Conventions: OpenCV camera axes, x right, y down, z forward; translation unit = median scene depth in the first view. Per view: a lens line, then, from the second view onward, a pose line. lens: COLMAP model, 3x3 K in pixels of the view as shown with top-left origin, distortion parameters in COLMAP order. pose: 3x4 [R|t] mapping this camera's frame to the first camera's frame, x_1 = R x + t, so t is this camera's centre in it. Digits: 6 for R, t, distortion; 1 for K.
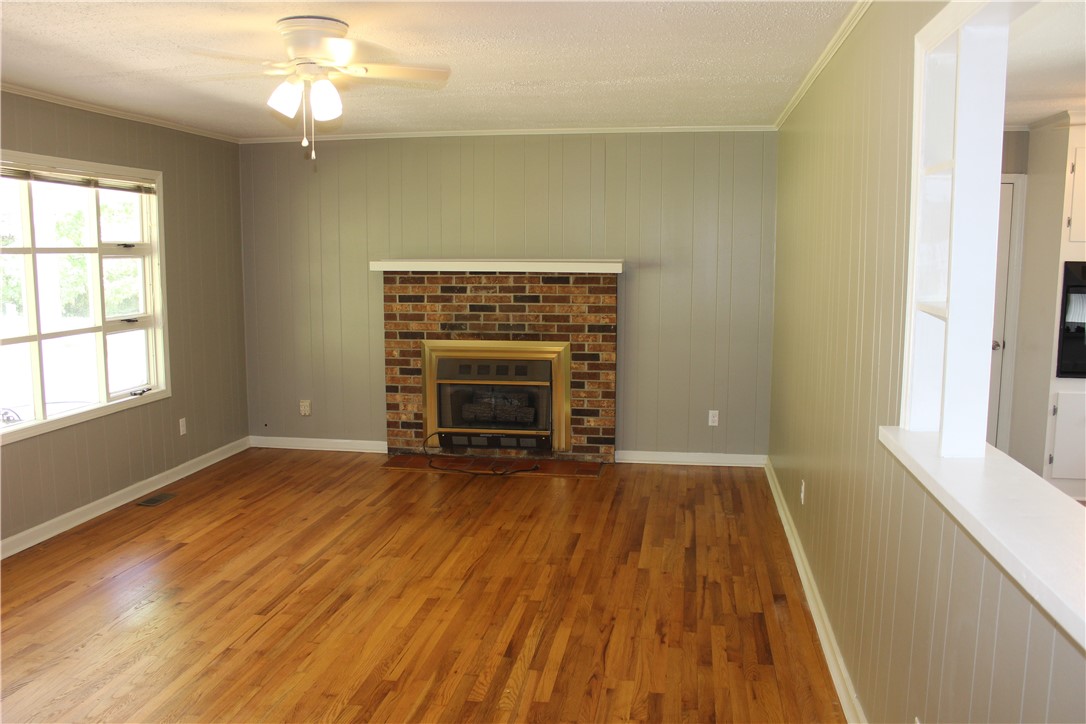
lens RADIAL K [[914.3, 0, 532.6], [0, 914.3, 369.1], [0, 0, 1]] dist [-0.148450, 0.123664]
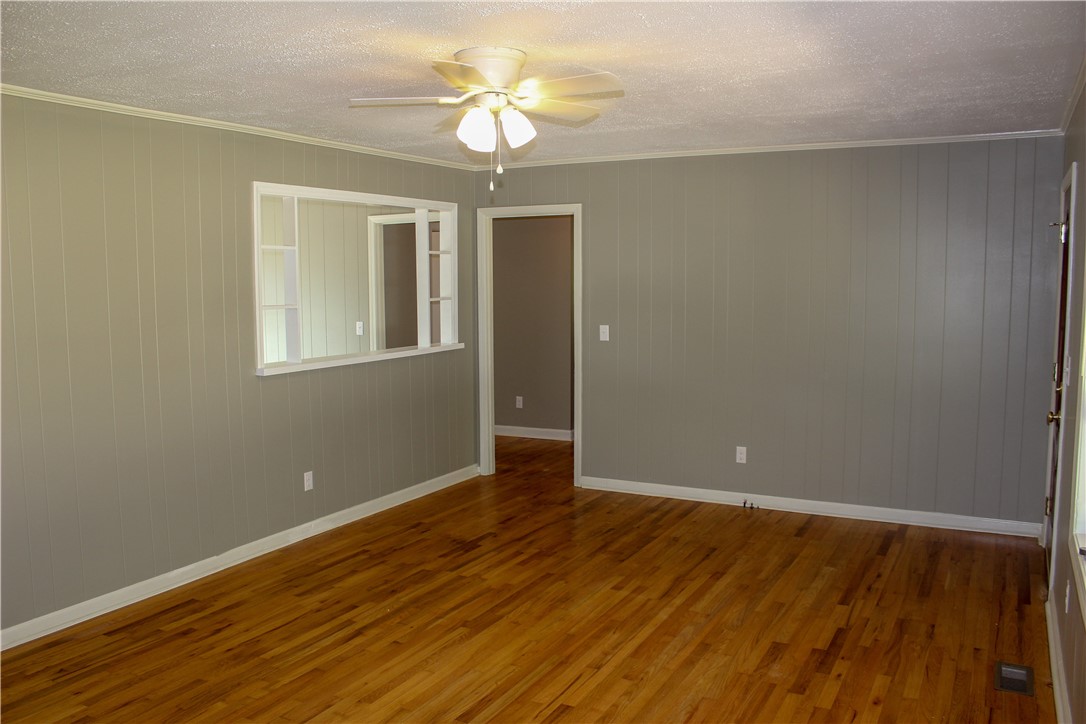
lens RADIAL K [[914.3, 0, 524.6], [0, 914.3, 353.1], [0, 0, 1]] dist [-0.148450, 0.123664]
pose [[-0.944049, -0.022110, 0.329063, -0.389377], [0.051486, 0.975638, 0.213261, -0.174520], [-0.325761, 0.218271, -0.919912, 1.243757]]
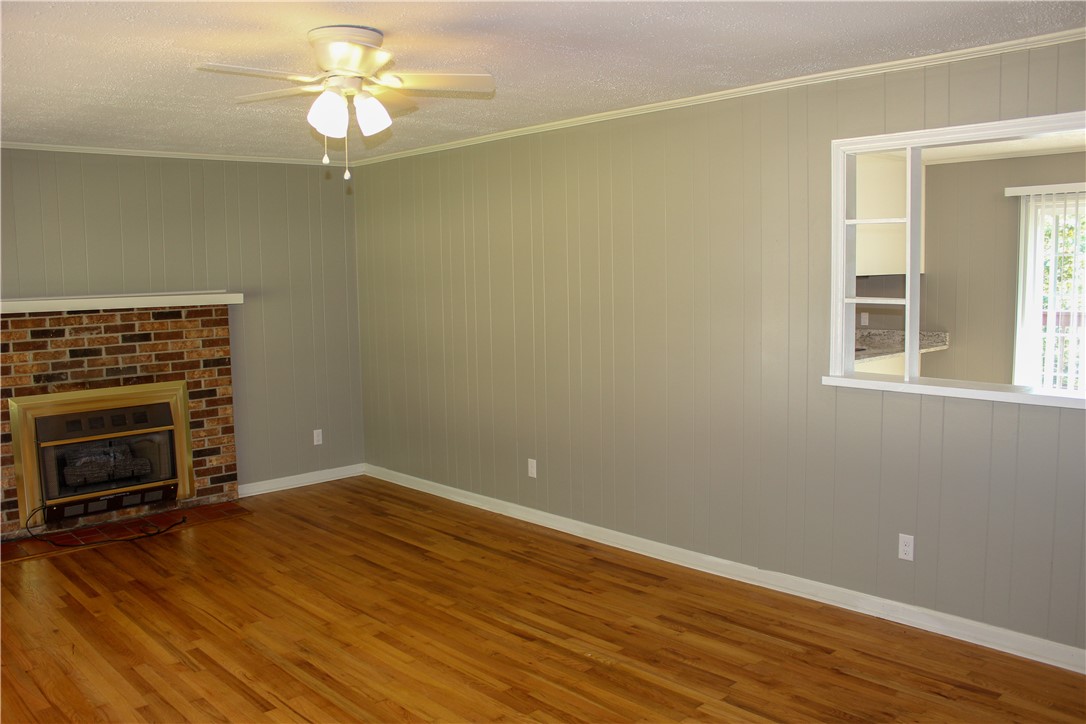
lens RADIAL K [[914.3, 0, 536.7], [0, 914.3, 362.9], [0, 0, 1]] dist [-0.148450, 0.123664]
pose [[0.612043, -0.094045, 0.785213, -0.559201], [0.124432, 0.991988, 0.021821, -0.027331], [-0.780974, 0.084350, 0.618842, 0.182991]]
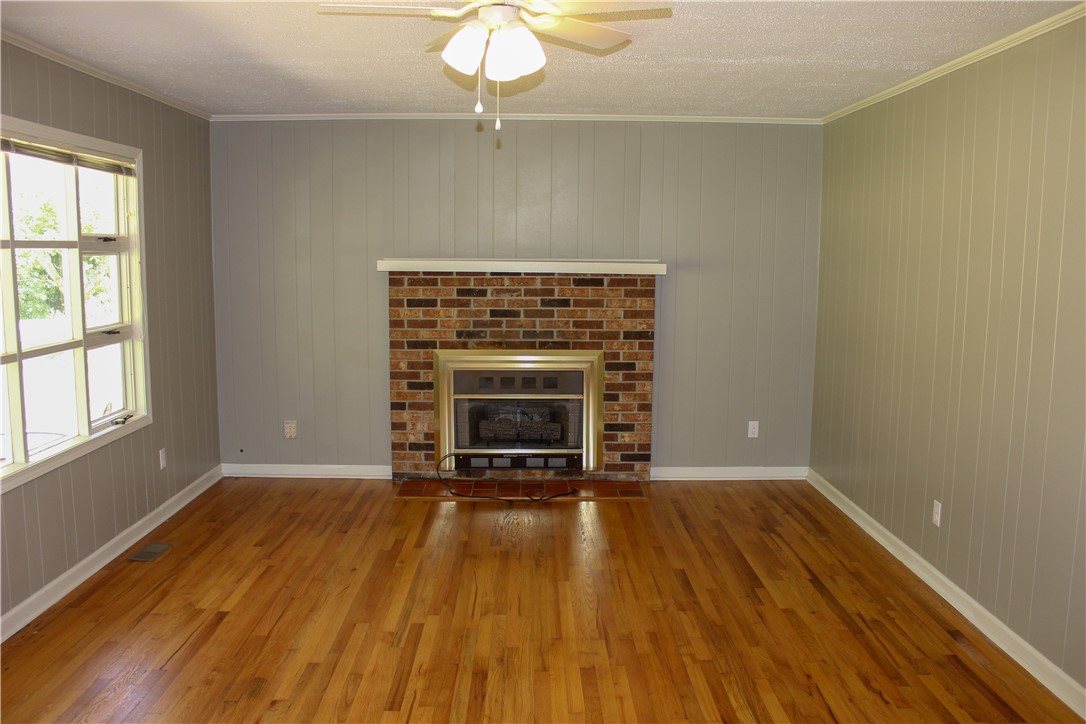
lens RADIAL K [[914.3, 0, 537.1], [0, 914.3, 367.6], [0, 0, 1]] dist [-0.148450, 0.123664]
pose [[0.984085, -0.016231, 0.176955, -0.224991], [0.016104, 0.999868, 0.002156, -0.018744], [-0.176967, 0.000728, 0.984217, 0.146296]]
